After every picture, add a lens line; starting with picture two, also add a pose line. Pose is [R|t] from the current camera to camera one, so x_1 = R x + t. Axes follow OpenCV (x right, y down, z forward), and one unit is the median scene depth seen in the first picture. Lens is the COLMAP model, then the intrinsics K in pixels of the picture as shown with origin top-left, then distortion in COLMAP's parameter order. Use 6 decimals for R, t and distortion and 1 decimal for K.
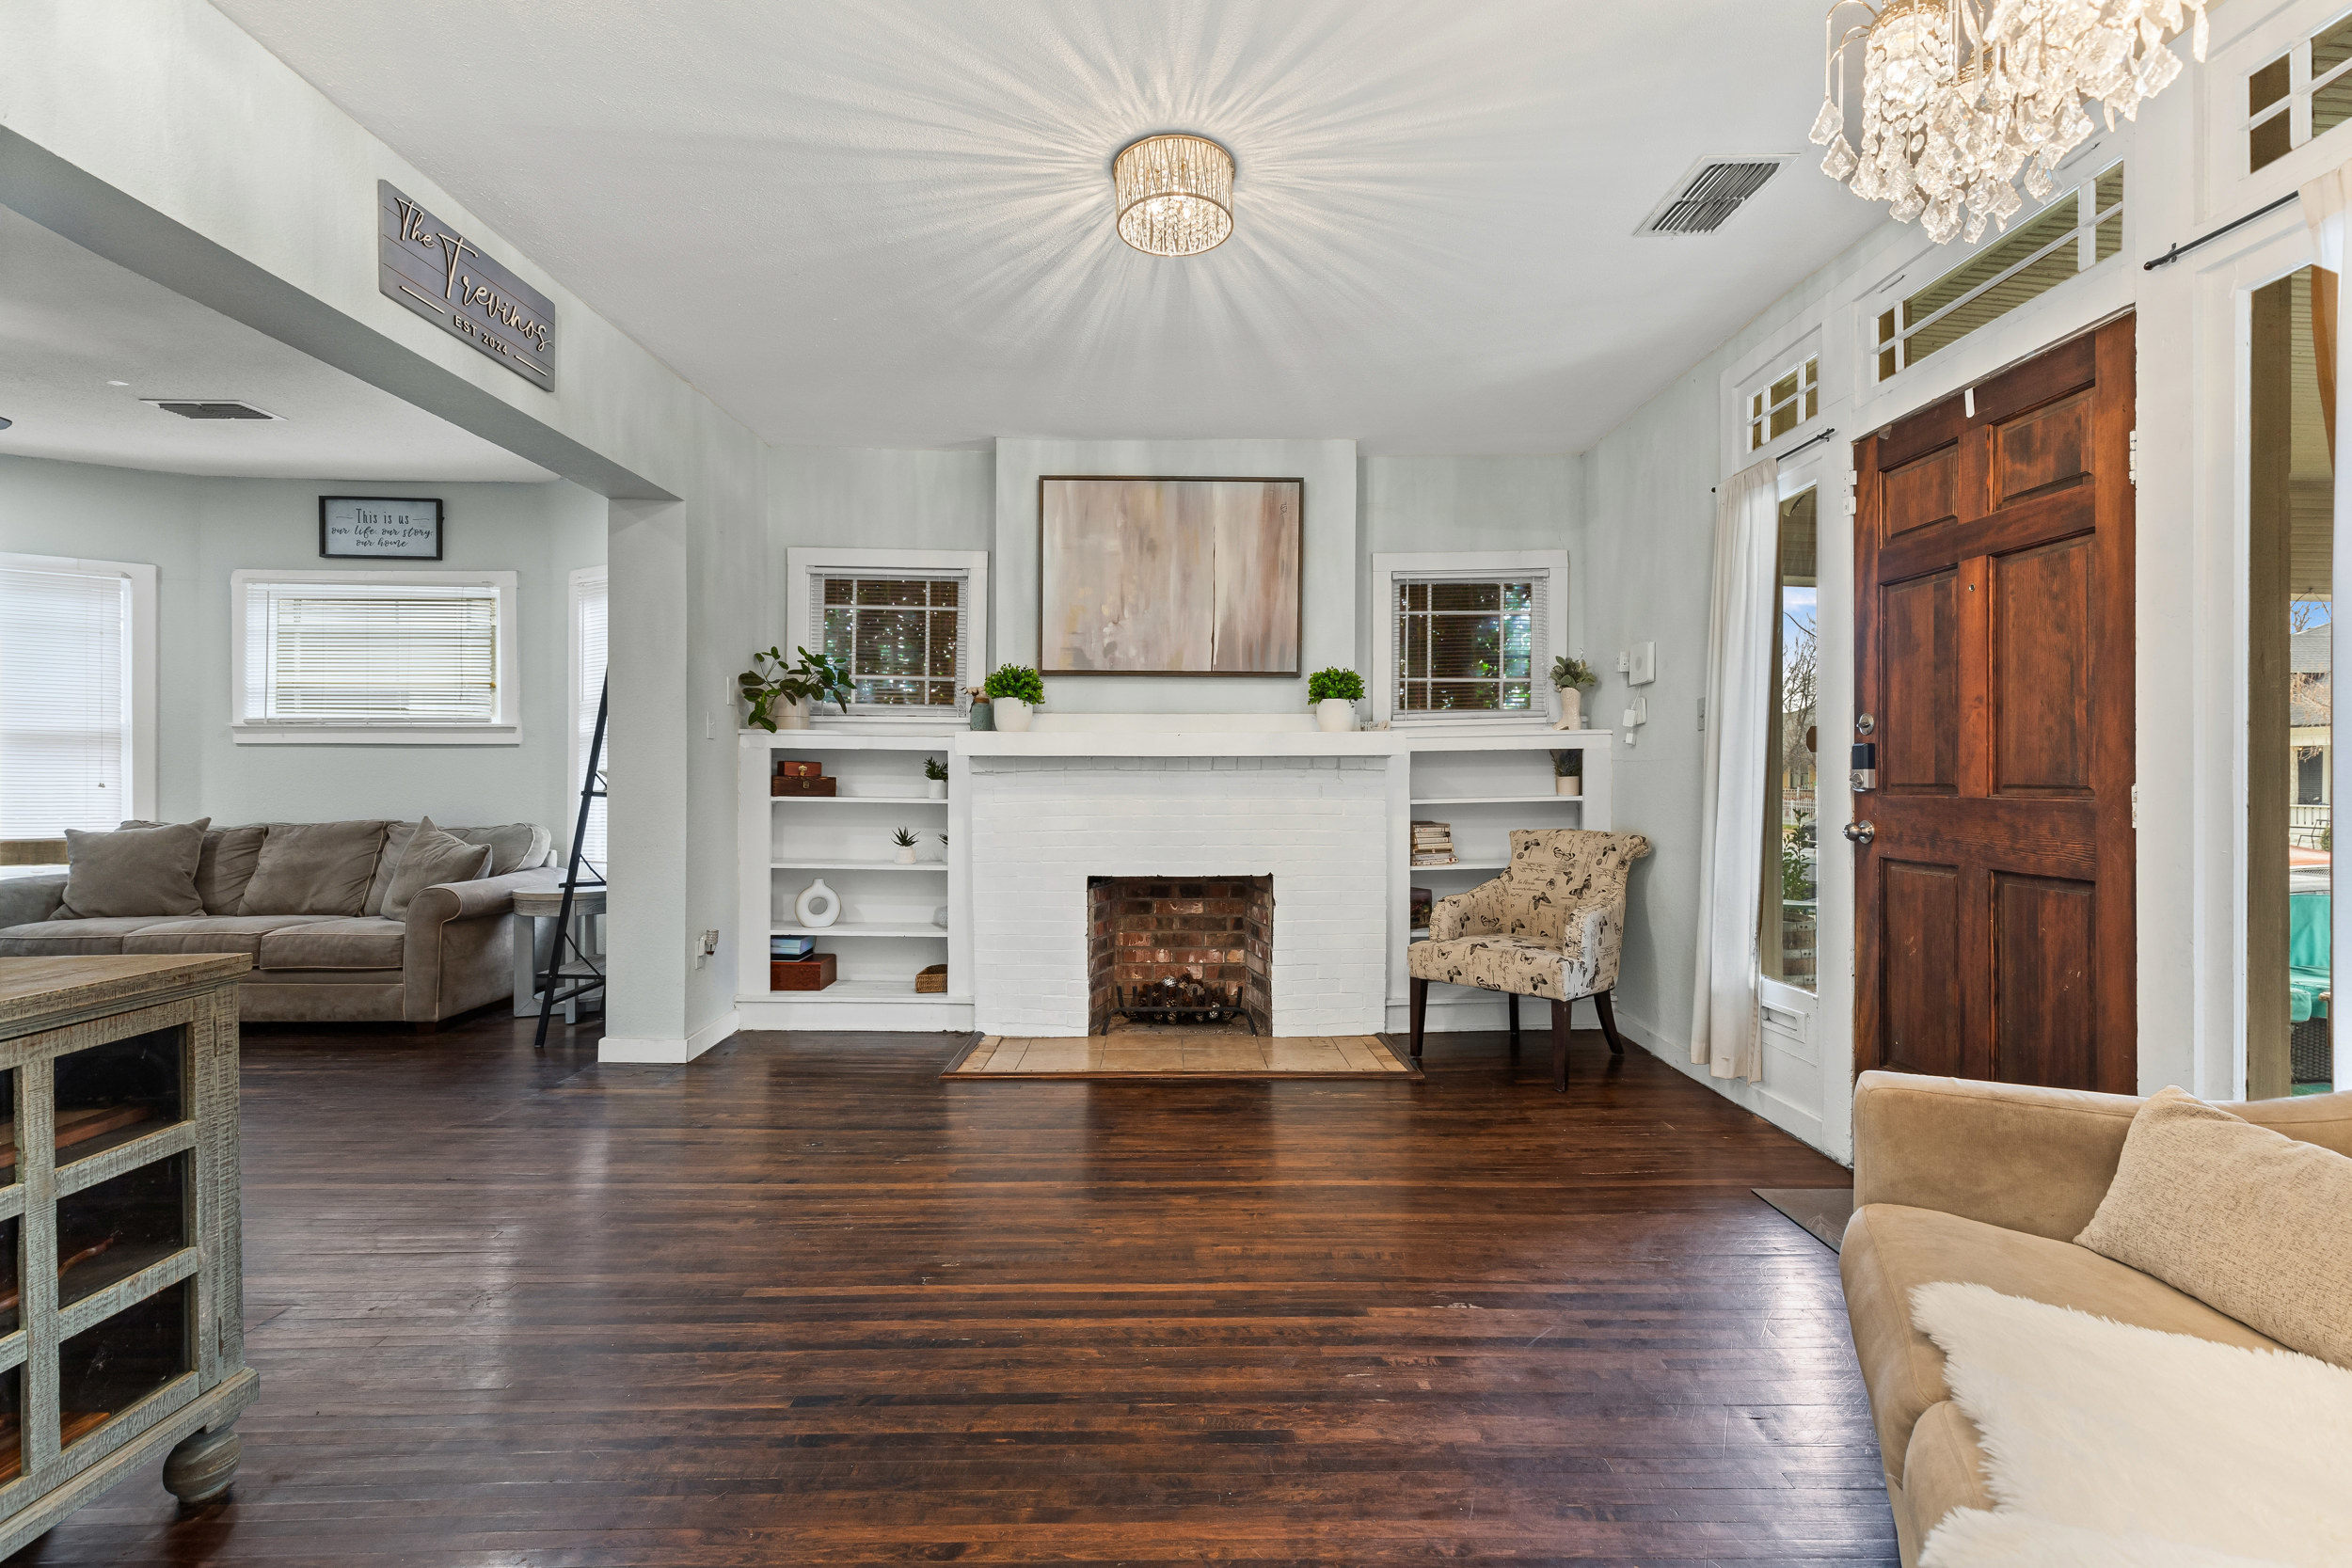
lens RADIAL K [[1058.8, 0, 1183.9], [0, 1058.8, 775.0], [0, 0, 1]] dist [0.008378, -0.003411]
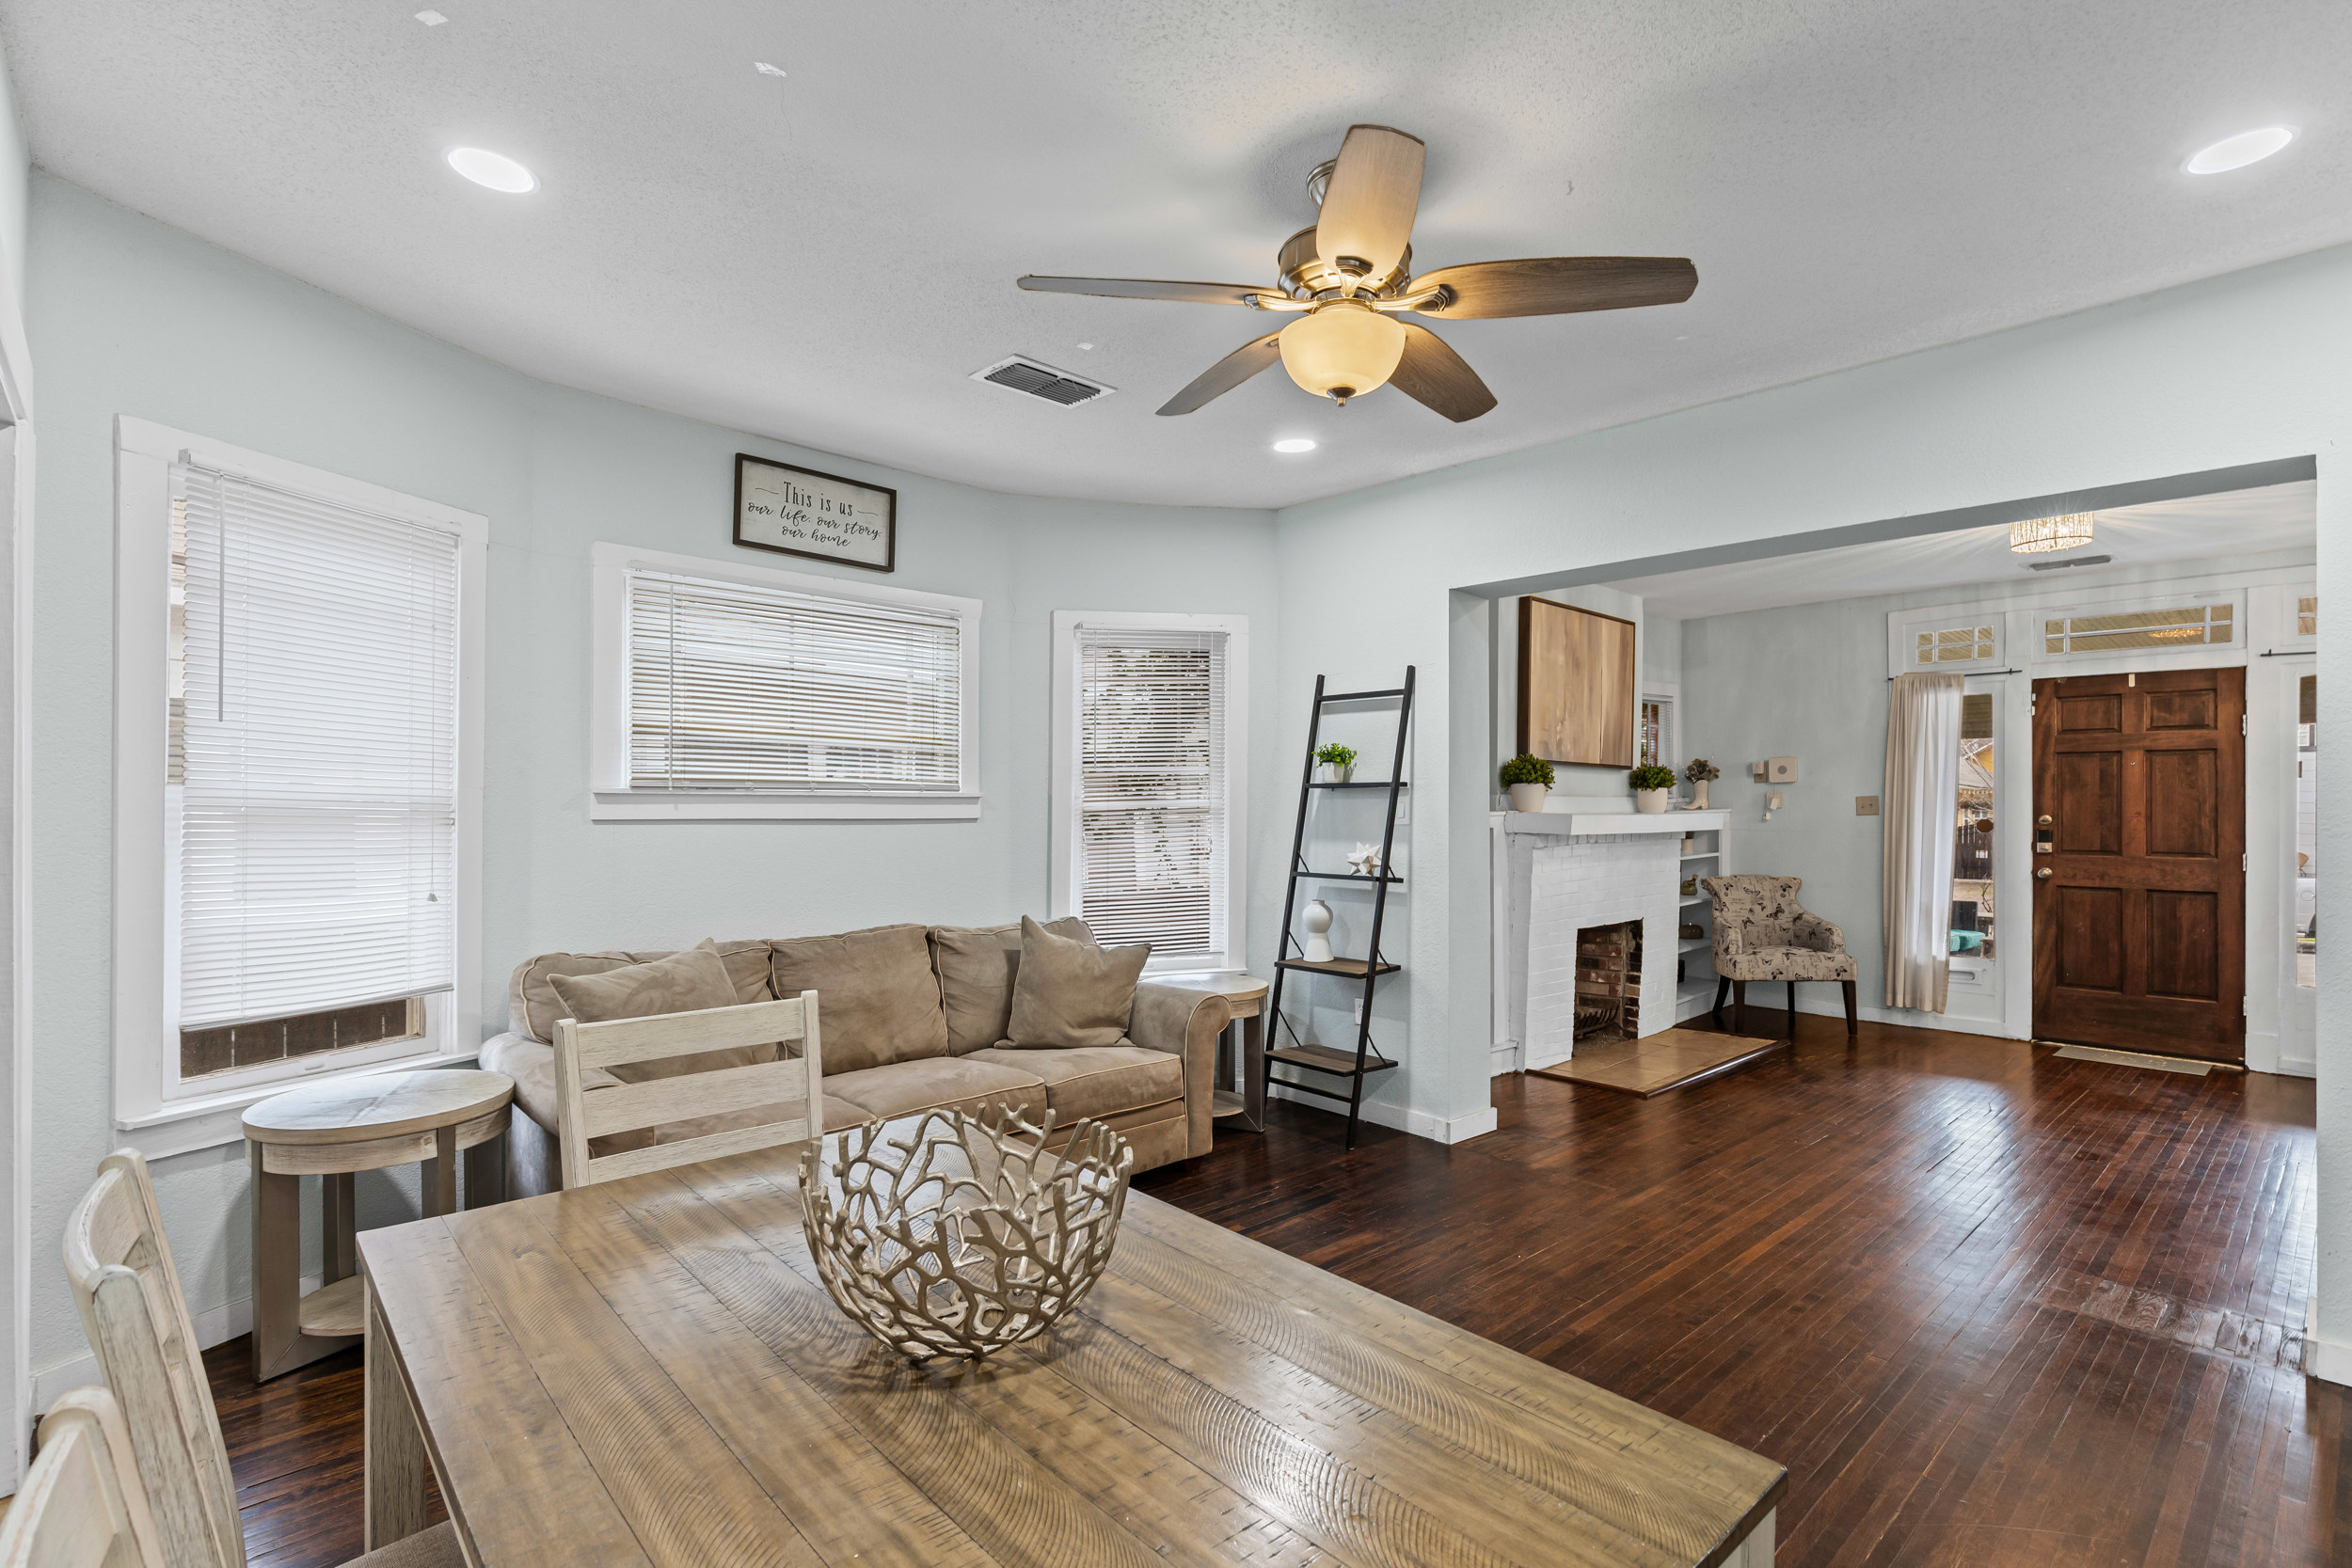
lens RADIAL K [[1123.8, 0, 1195.0], [0, 1123.8, 790.9], [0, 0, 1]] dist [0.003958, -0.000288]
pose [[0.735729, 0.011284, 0.677182, -1.752257], [-0.001994, 0.999893, -0.014495, -0.060734], [-0.677273, 0.009314, 0.735673, 0.447211]]
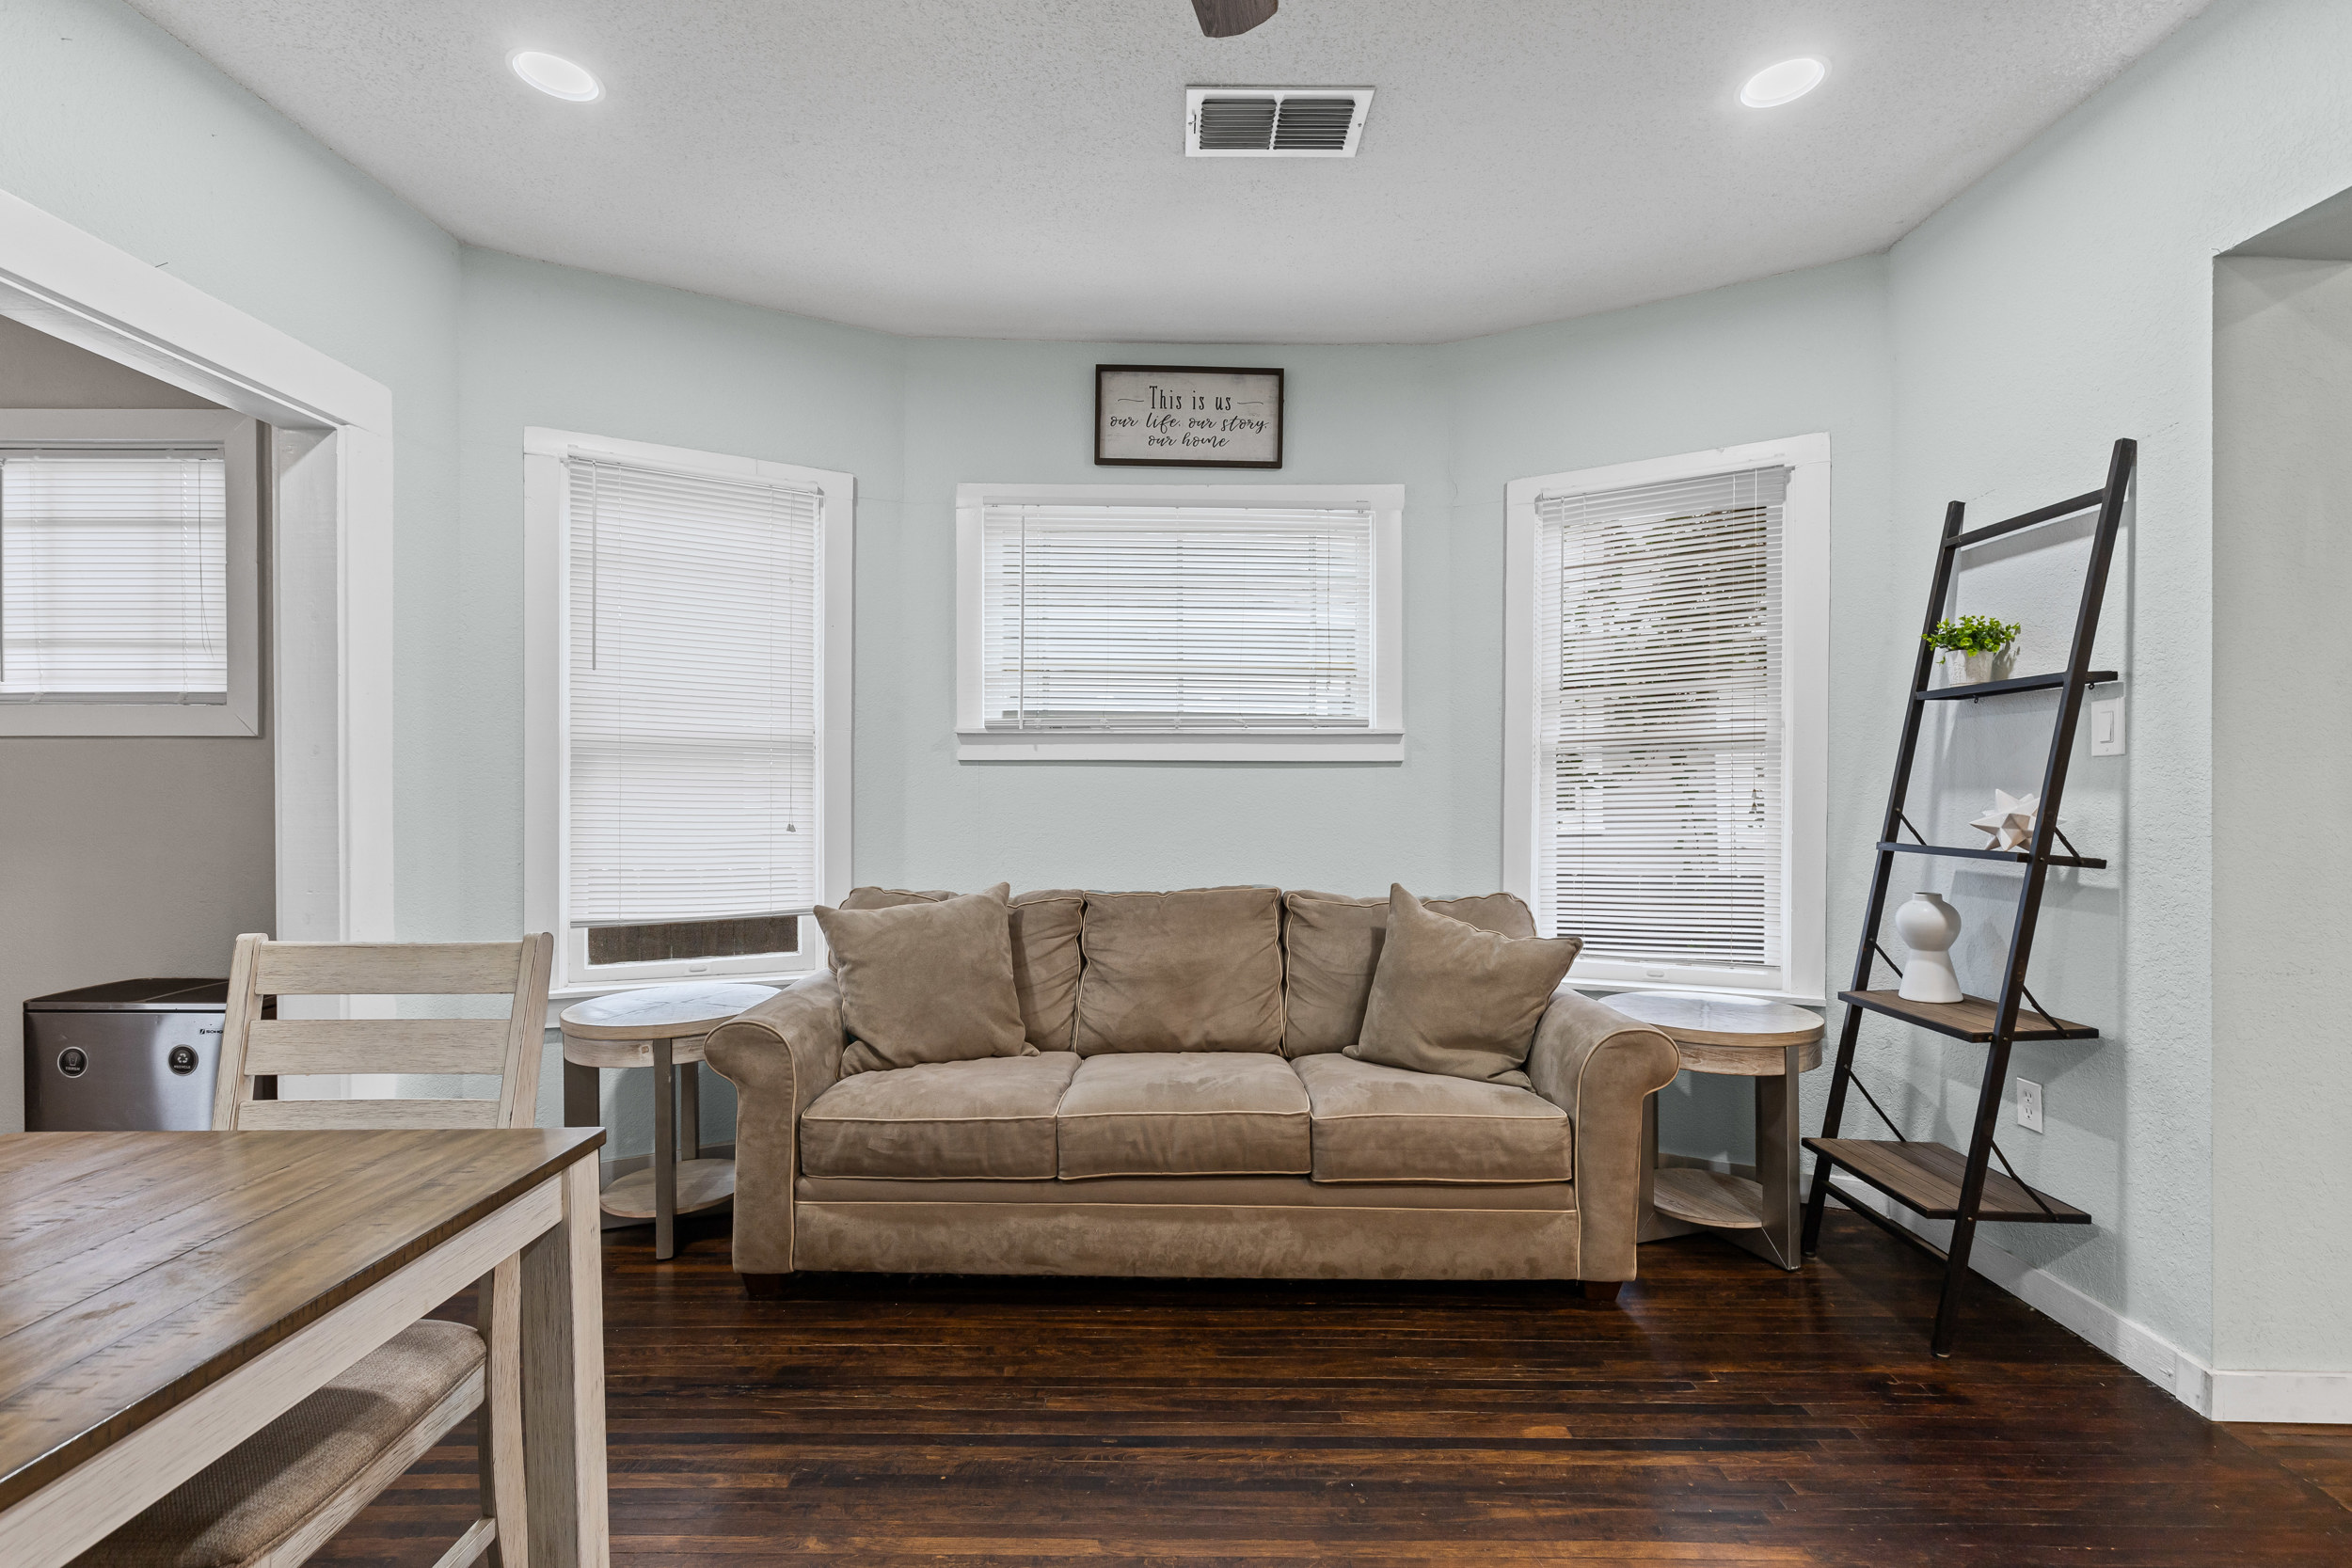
lens RADIAL K [[1058.8, 0, 1189.8], [0, 1058.8, 786.2], [0, 0, 1]] dist [0.008378, -0.003411]
pose [[0.999883, 0.000093, -0.015282, -1.210860], [-0.000169, 0.999988, -0.004939, -0.017801], [0.015281, 0.004941, 0.999871, 0.609270]]
